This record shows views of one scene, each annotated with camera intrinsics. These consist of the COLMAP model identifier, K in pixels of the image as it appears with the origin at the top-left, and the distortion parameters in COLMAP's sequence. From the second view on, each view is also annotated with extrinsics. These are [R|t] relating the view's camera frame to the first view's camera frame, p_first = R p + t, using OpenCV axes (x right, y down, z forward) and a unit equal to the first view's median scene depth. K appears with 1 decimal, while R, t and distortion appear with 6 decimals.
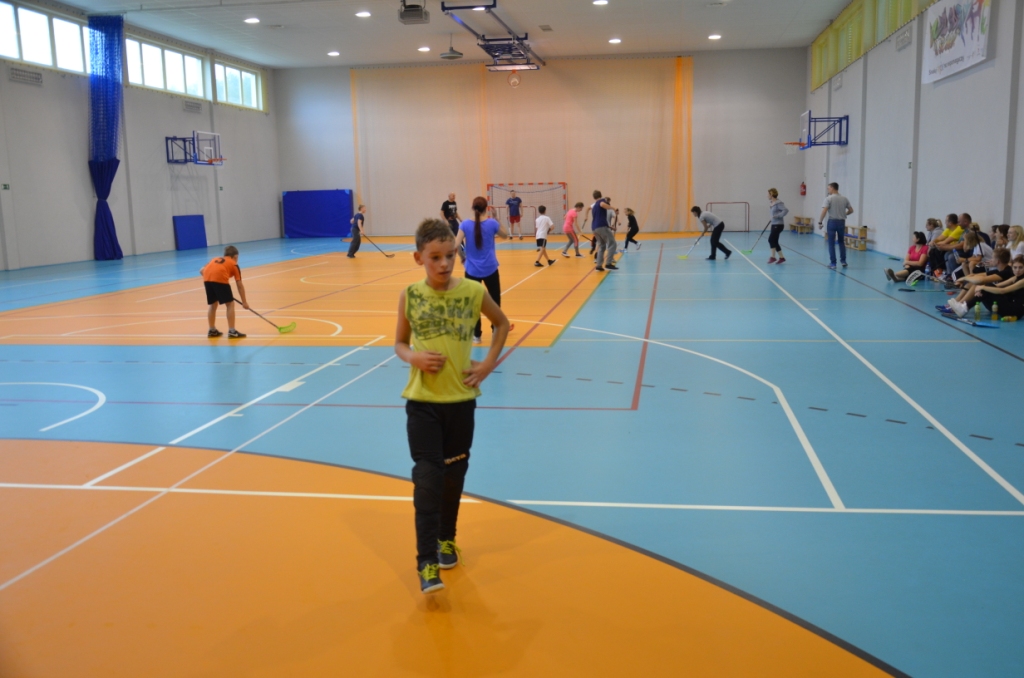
lens RADIAL K [[918.7, 0, 539.2], [0, 918.7, 338.0], [0, 0, 1]] dist [-0.034535, 0.011218]
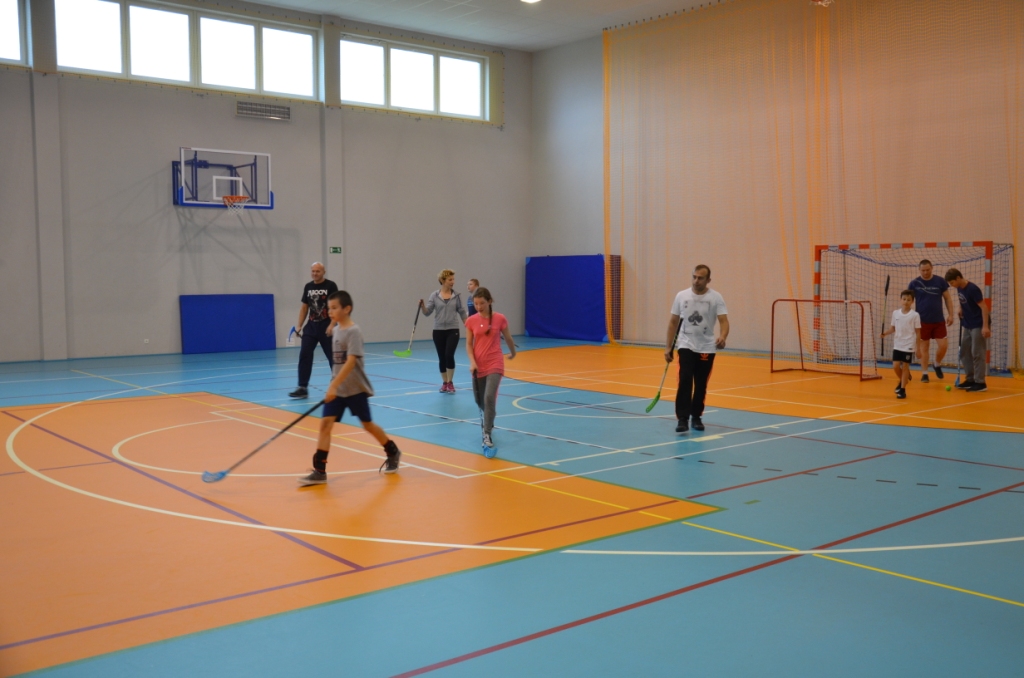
lens RADIAL K [[1052.3, 0, 512.0], [0, 1052.3, 339.0], [0, 0, 1]] dist [-0.007853, 0.024947]
pose [[0.750751, 0.060831, -0.657778, 0.209056], [-0.114983, 0.992584, -0.039442, -0.105283], [0.650501, 0.105244, 0.752178, 0.644807]]
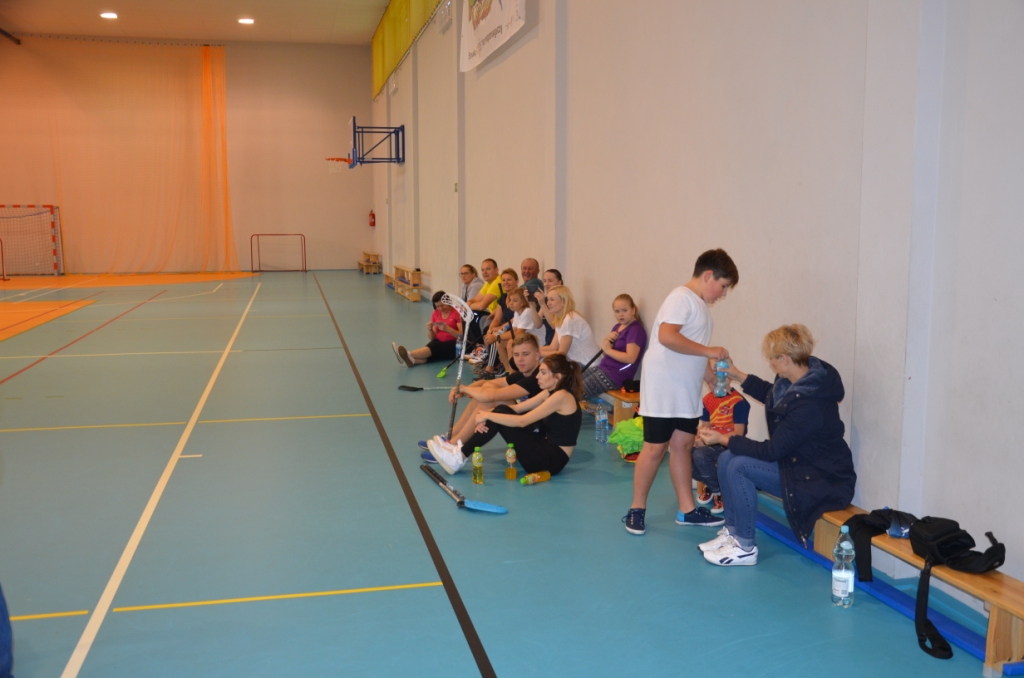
lens RADIAL K [[1052.3, 0, 512.0], [0, 1052.3, 339.0], [0, 0, 1]] dist [-0.007853, 0.024947]
pose [[0.930007, -0.027199, 0.366534, 0.070610], [0.043946, 0.998333, -0.037423, -0.018756], [-0.364905, 0.050912, 0.929652, 0.110665]]
